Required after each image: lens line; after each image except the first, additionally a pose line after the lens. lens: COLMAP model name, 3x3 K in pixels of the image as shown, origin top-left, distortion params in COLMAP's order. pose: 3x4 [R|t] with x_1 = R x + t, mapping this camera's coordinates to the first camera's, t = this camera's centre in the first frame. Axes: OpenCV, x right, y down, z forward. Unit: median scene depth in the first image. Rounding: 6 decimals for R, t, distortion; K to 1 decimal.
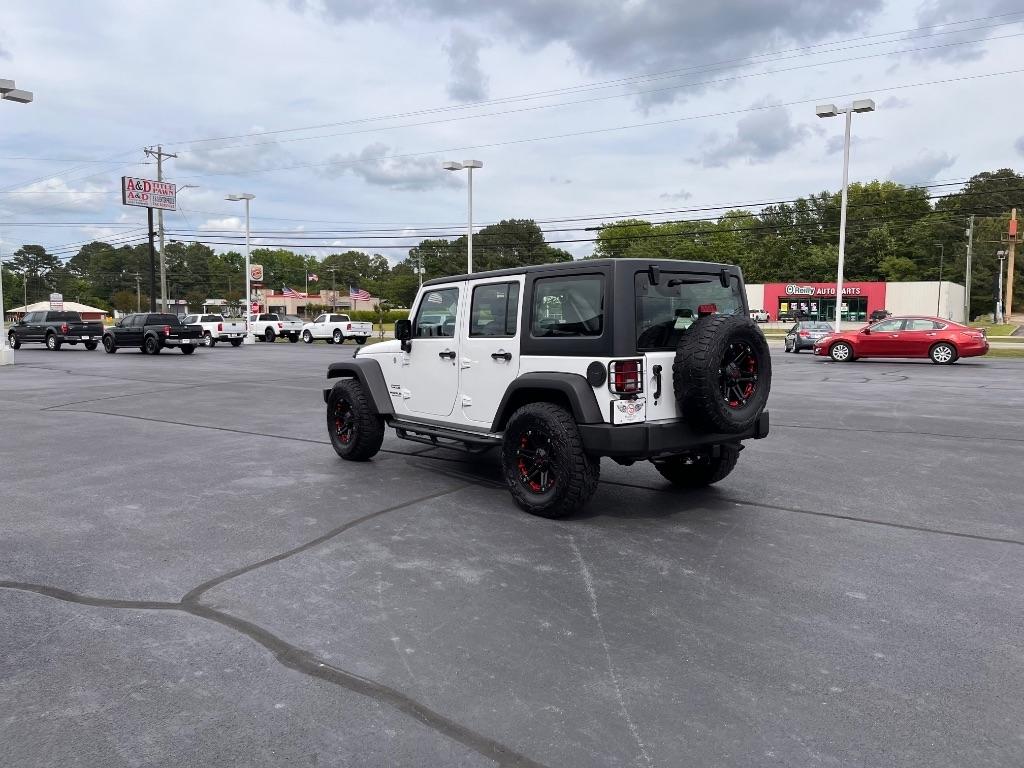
lens RADIAL K [[786.1, 0, 516.1], [0, 786.1, 376.5], [0, 0, 1]] dist [0.052617, -0.072827]
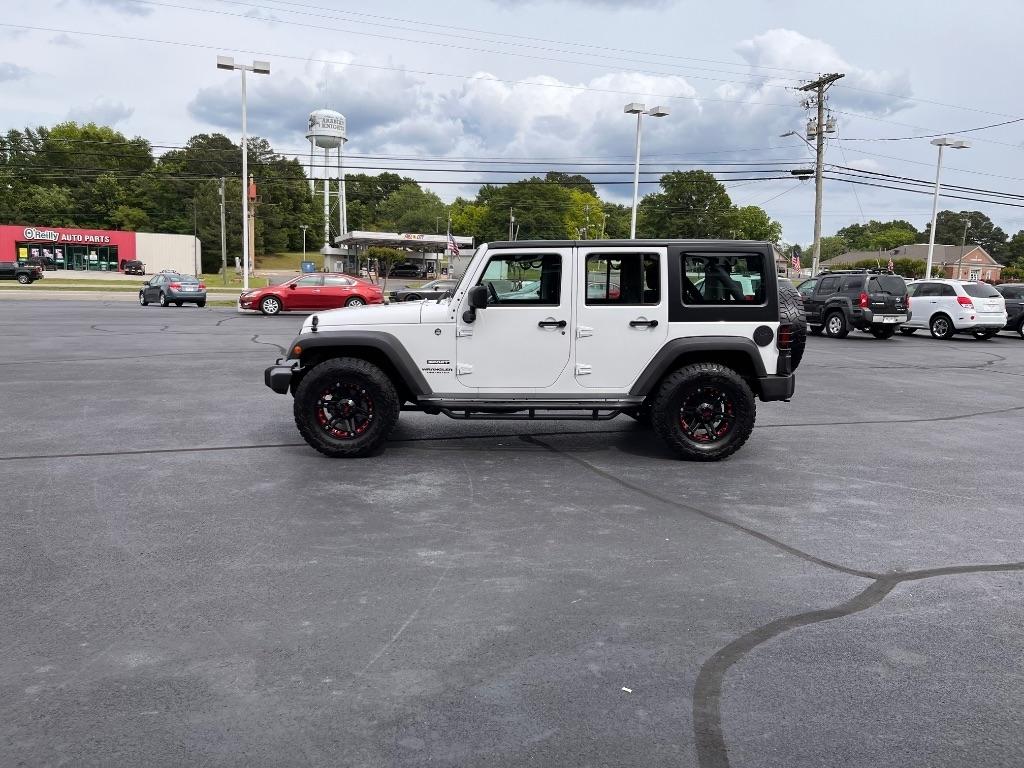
lens RADIAL K [[786.1, 0, 494.5], [0, 786.1, 376.1], [0, 0, 1]] dist [0.052617, -0.072827]
pose [[0.584691, -0.086357, 0.806647, -0.807323], [0.034771, 0.996072, 0.081432, -0.039190], [-0.810511, -0.019565, 0.585397, 0.433266]]
